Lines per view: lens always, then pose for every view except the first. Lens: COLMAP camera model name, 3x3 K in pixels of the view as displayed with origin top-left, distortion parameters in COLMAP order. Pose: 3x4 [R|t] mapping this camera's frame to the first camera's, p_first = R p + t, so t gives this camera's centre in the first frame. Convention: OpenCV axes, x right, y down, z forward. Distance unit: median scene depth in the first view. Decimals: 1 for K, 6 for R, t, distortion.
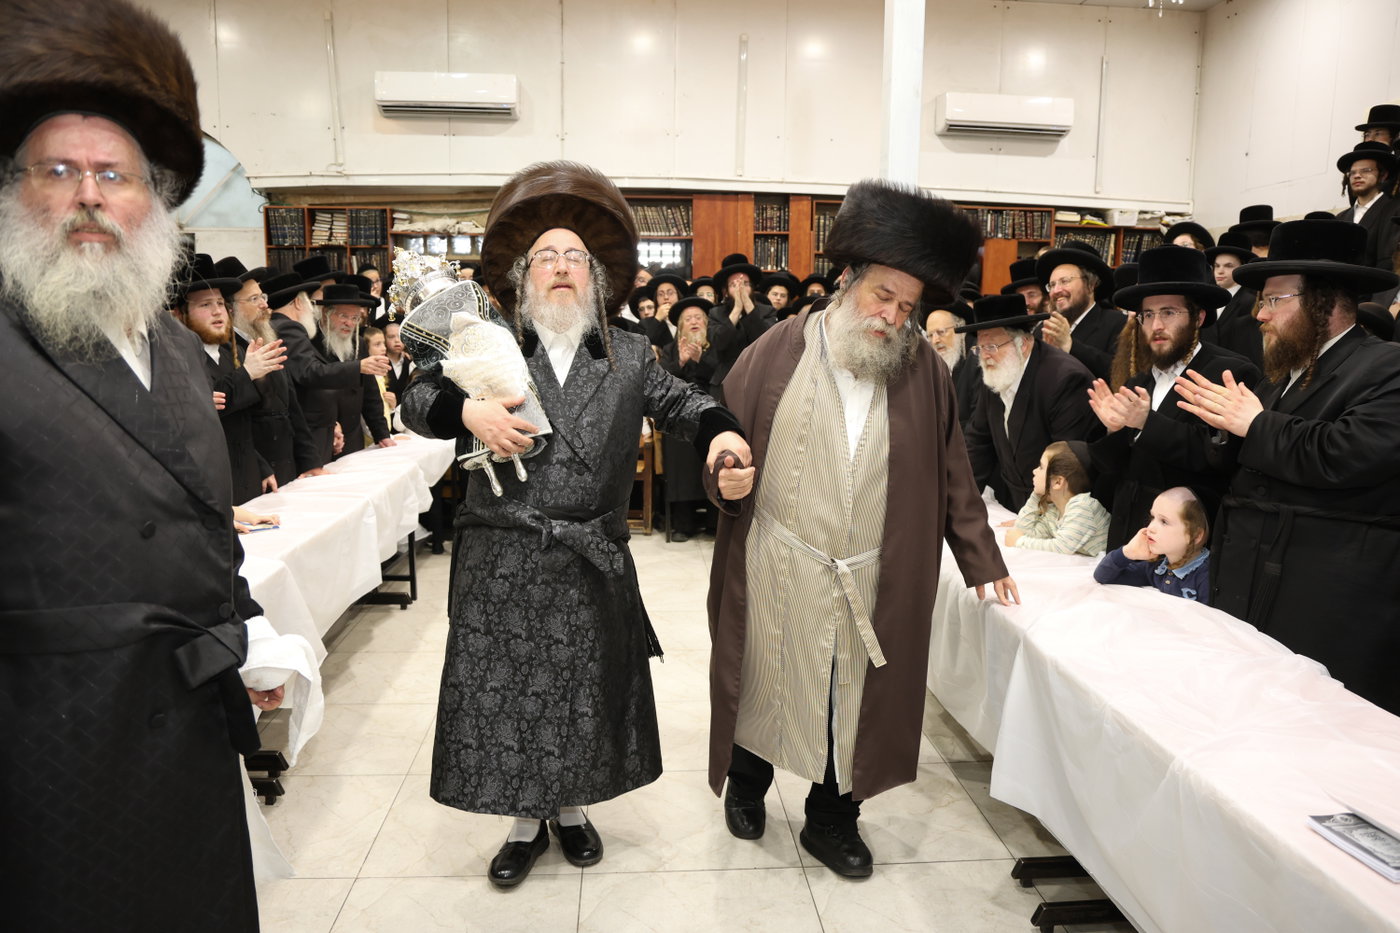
lens RADIAL K [[975.4, 0, 712.2], [0, 975.4, 471.6], [0, 0, 1]] dist [-0.043892, 0.001764]
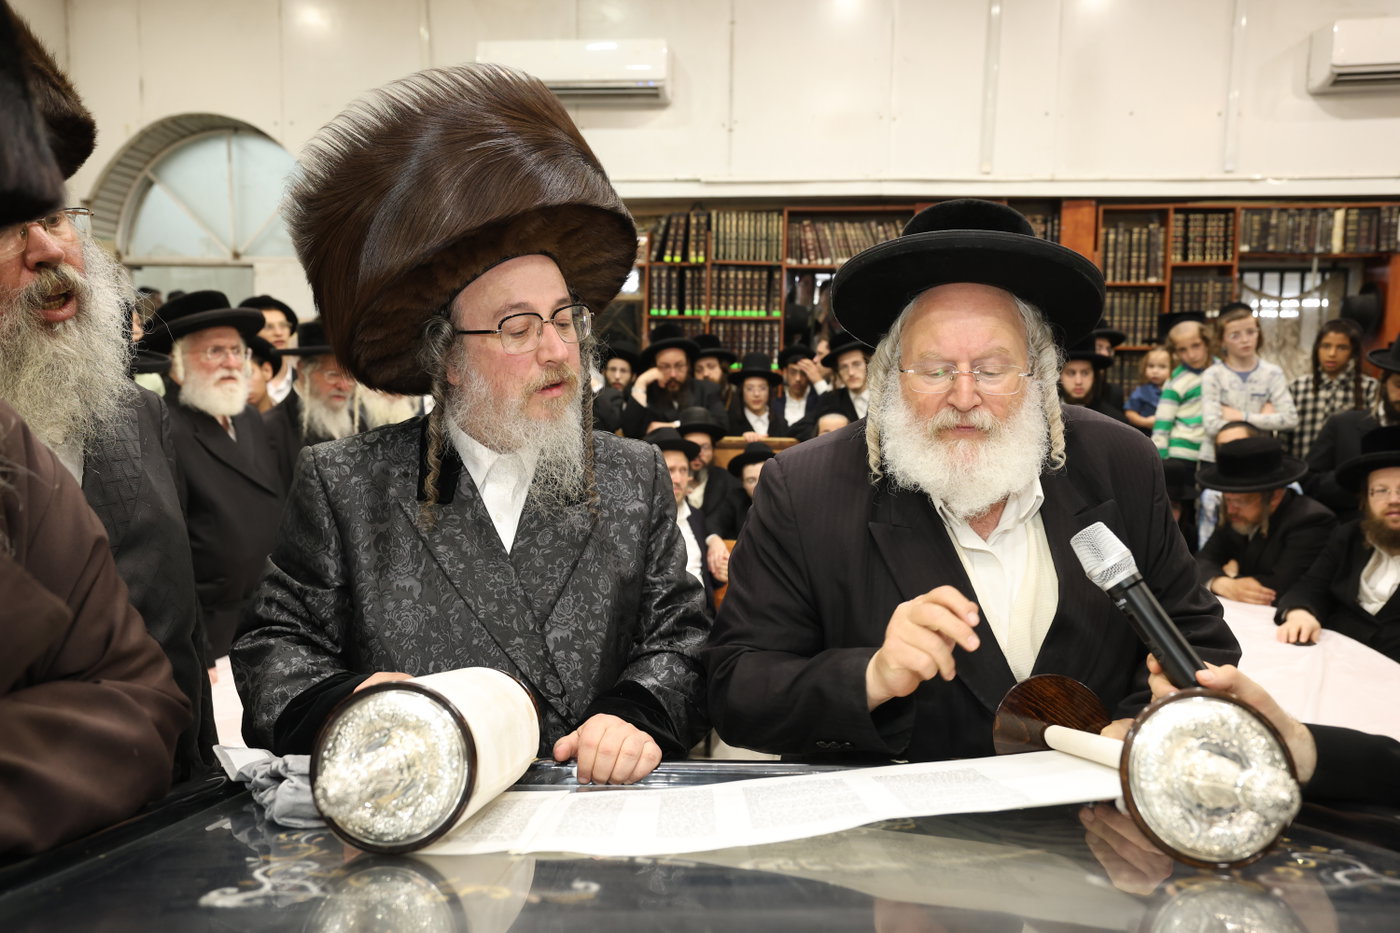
lens RADIAL K [[1133.6, 0, 694.9], [0, 1133.6, 467.1], [0, 0, 1]] dist [0.017158, 0.025315]
pose [[0.976476, 0.021173, -0.214583, 0.004531], [-0.037789, 0.996570, -0.073627, -0.032788], [0.212288, 0.080004, 0.973927, 0.198990]]
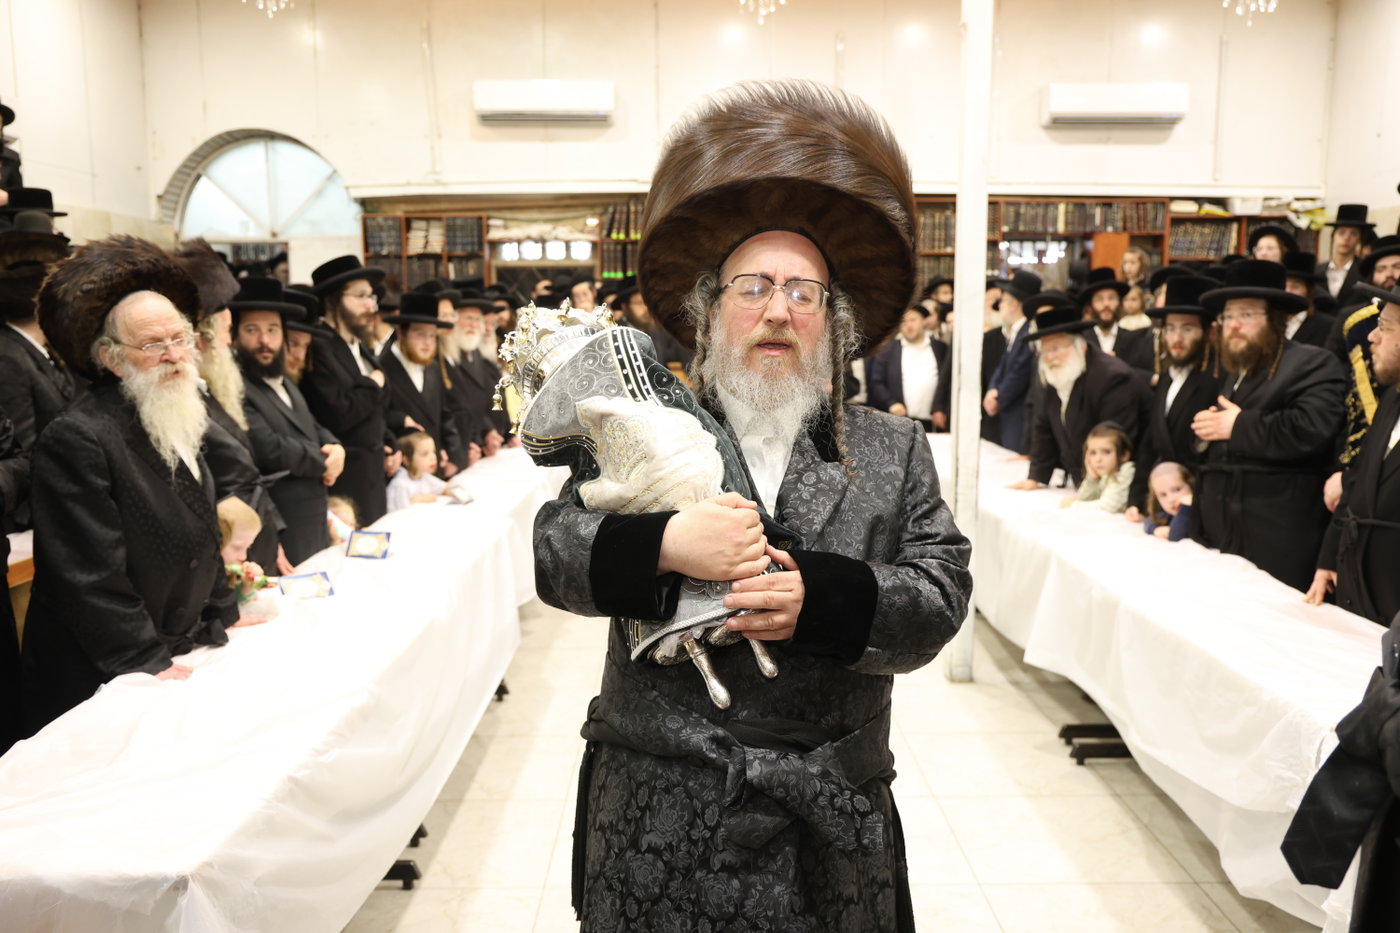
lens RADIAL K [[1173.9, 0, 714.8], [0, 1173.9, 456.4], [0, 0, 1]] dist [0.007972, 0.016138]
pose [[0.997541, -0.007959, -0.069631, -0.014630], [0.005714, 0.999459, -0.032386, 0.017222], [0.069851, 0.031909, 0.997047, -0.183999]]
